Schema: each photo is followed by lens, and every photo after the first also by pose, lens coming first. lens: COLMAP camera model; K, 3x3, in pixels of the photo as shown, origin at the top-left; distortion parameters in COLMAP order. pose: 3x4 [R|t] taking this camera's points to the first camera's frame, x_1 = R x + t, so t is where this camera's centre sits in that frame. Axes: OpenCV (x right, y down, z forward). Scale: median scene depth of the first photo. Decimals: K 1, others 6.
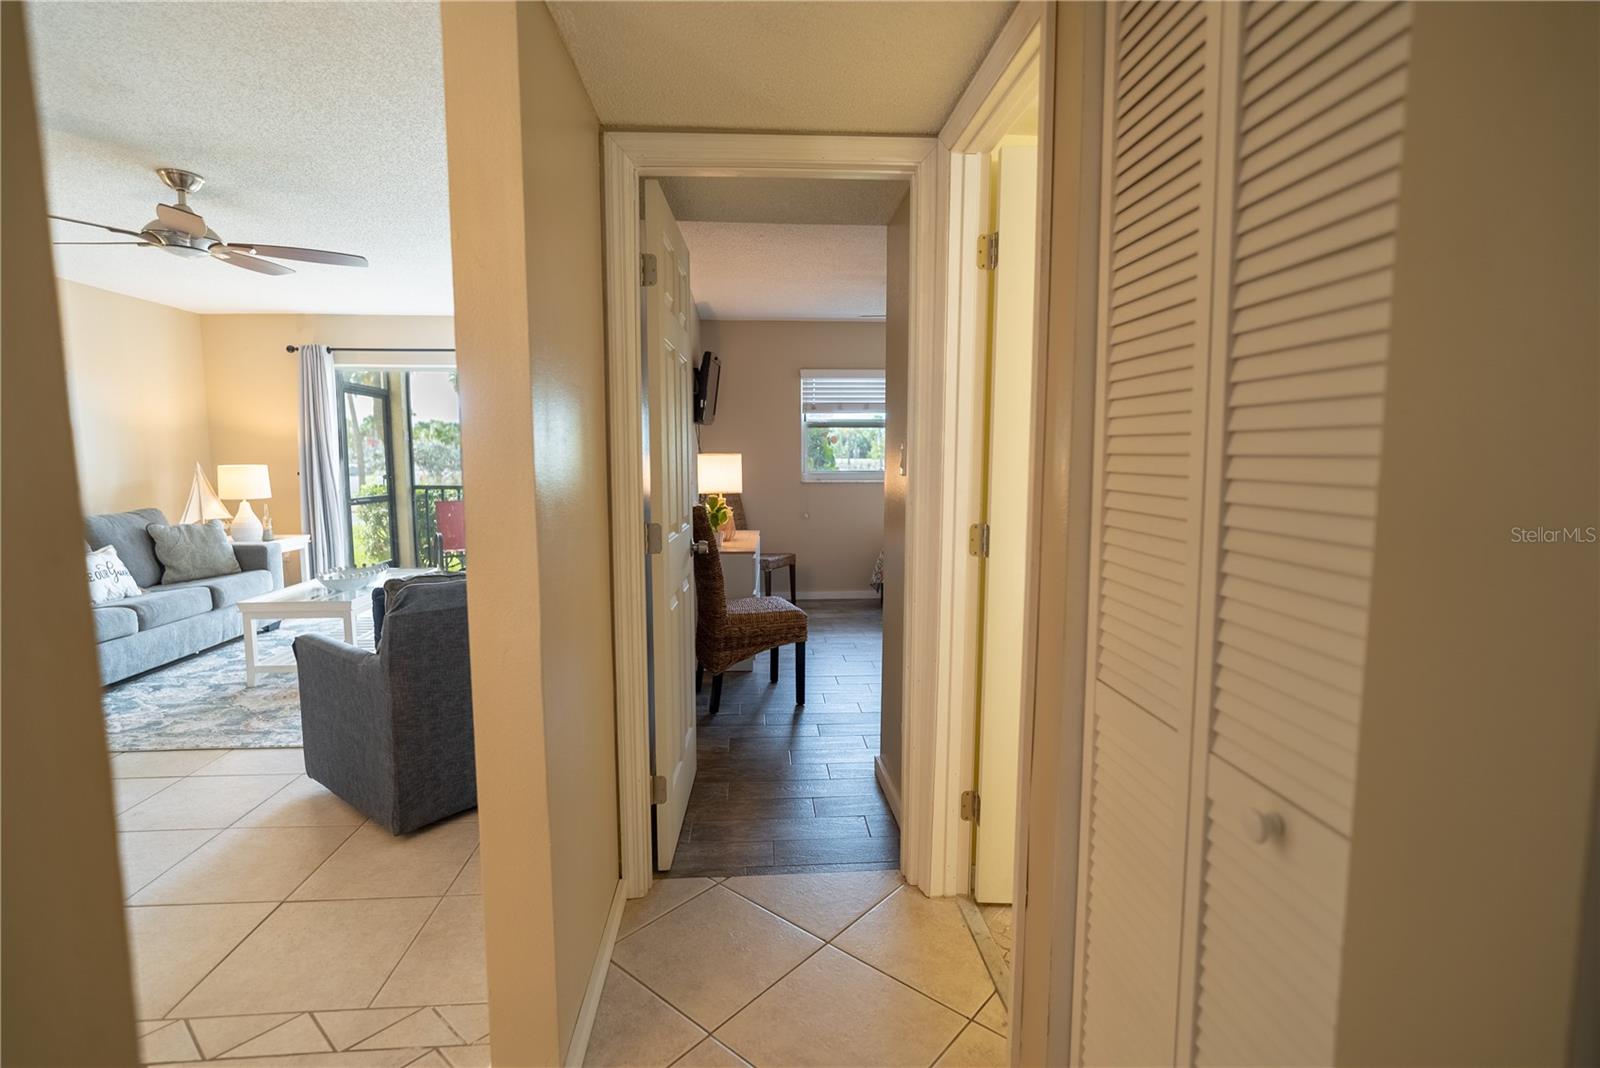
lens RADIAL K [[750.9, 0, 798.3], [0, 750.9, 529.2], [0, 0, 1]] dist [-0.019401, 0.007579]
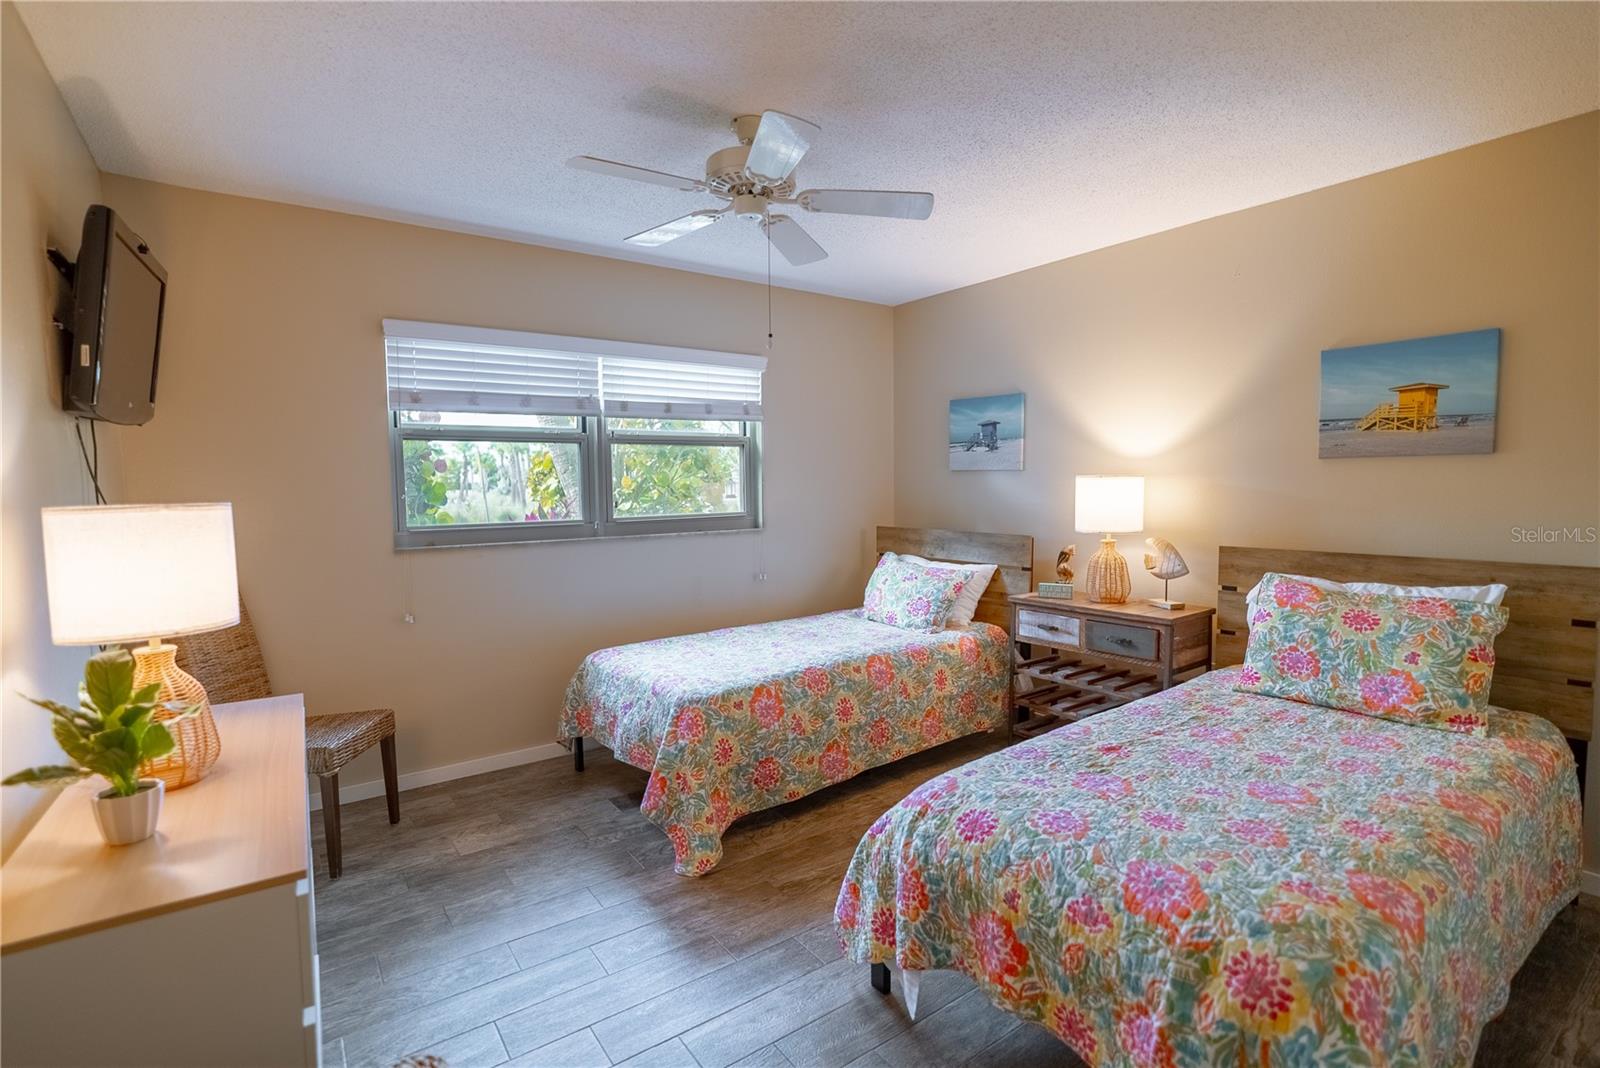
lens RADIAL K [[750.9, 0, 798.3], [0, 750.9, 529.2], [0, 0, 1]] dist [-0.019401, 0.007579]
pose [[0.848764, -0.042820, 0.527035, -0.033968], [0.062766, 0.997828, -0.020012, -0.060962], [-0.525034, 0.050066, 0.849608, 0.540613]]
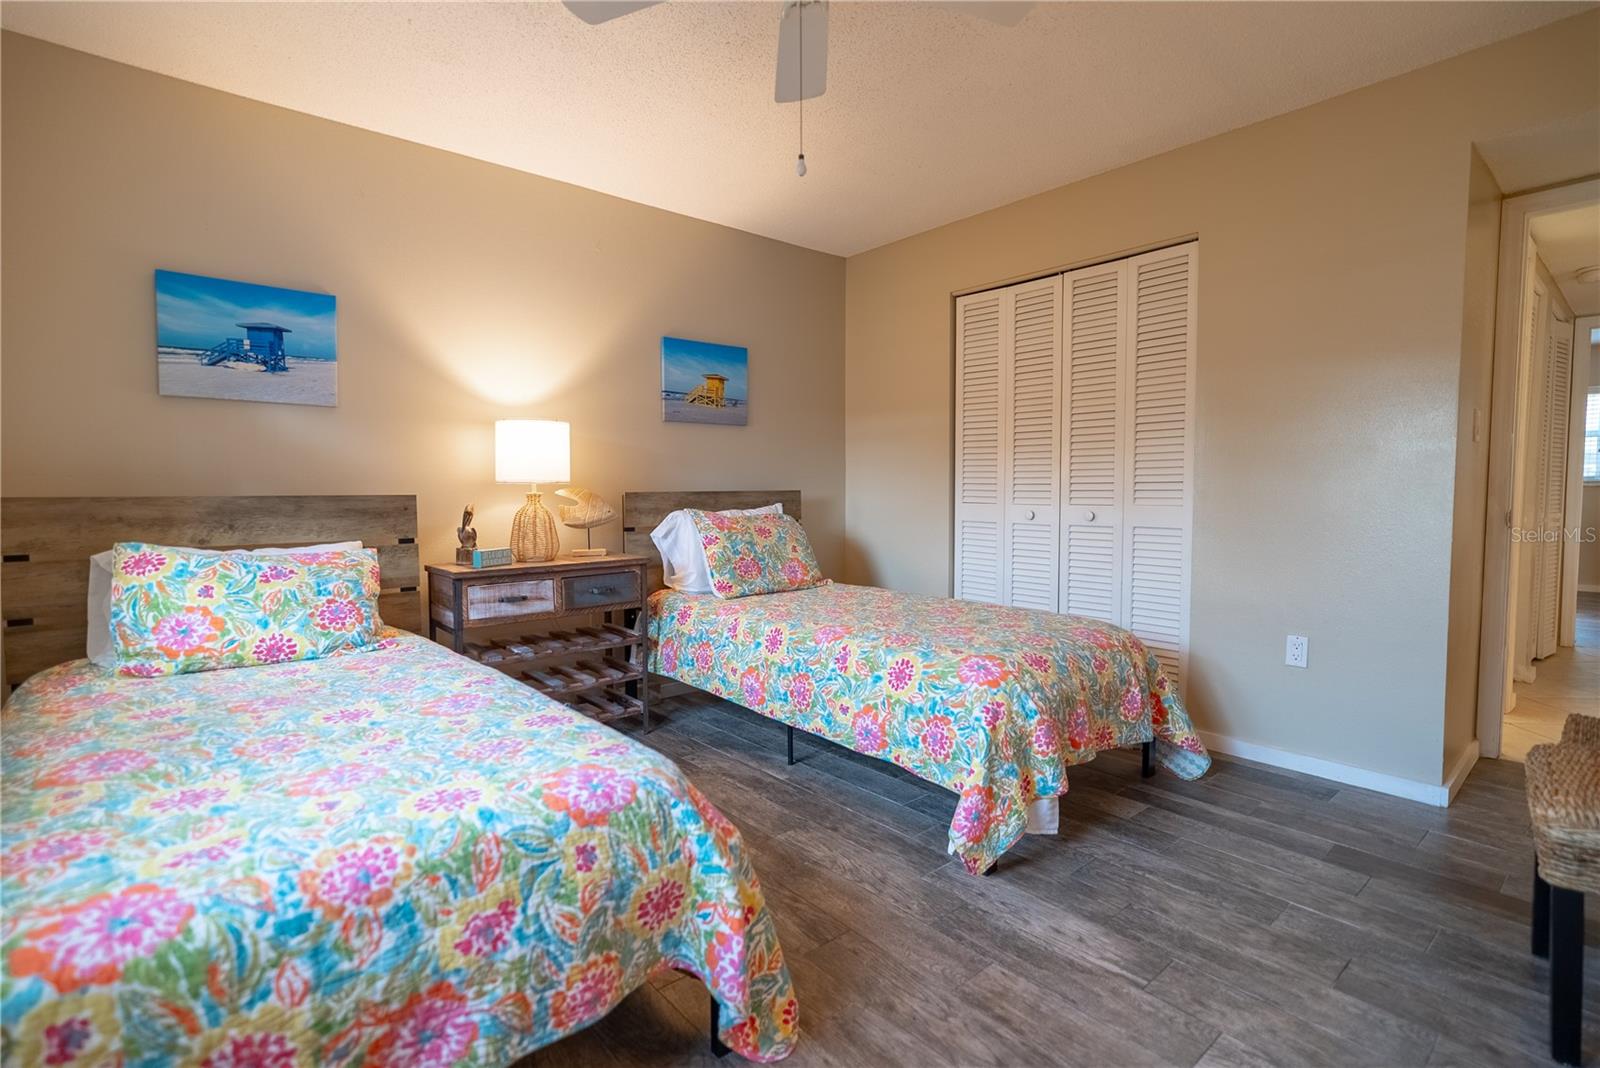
lens RADIAL K [[750.9, 0, 798.3], [0, 750.9, 529.2], [0, 0, 1]] dist [-0.019401, 0.007579]
pose [[-0.572761, -0.130364, 0.809290, -0.094487], [0.026642, 0.983791, 0.177329, -0.131169], [-0.819289, 0.123128, -0.560004, 1.204696]]
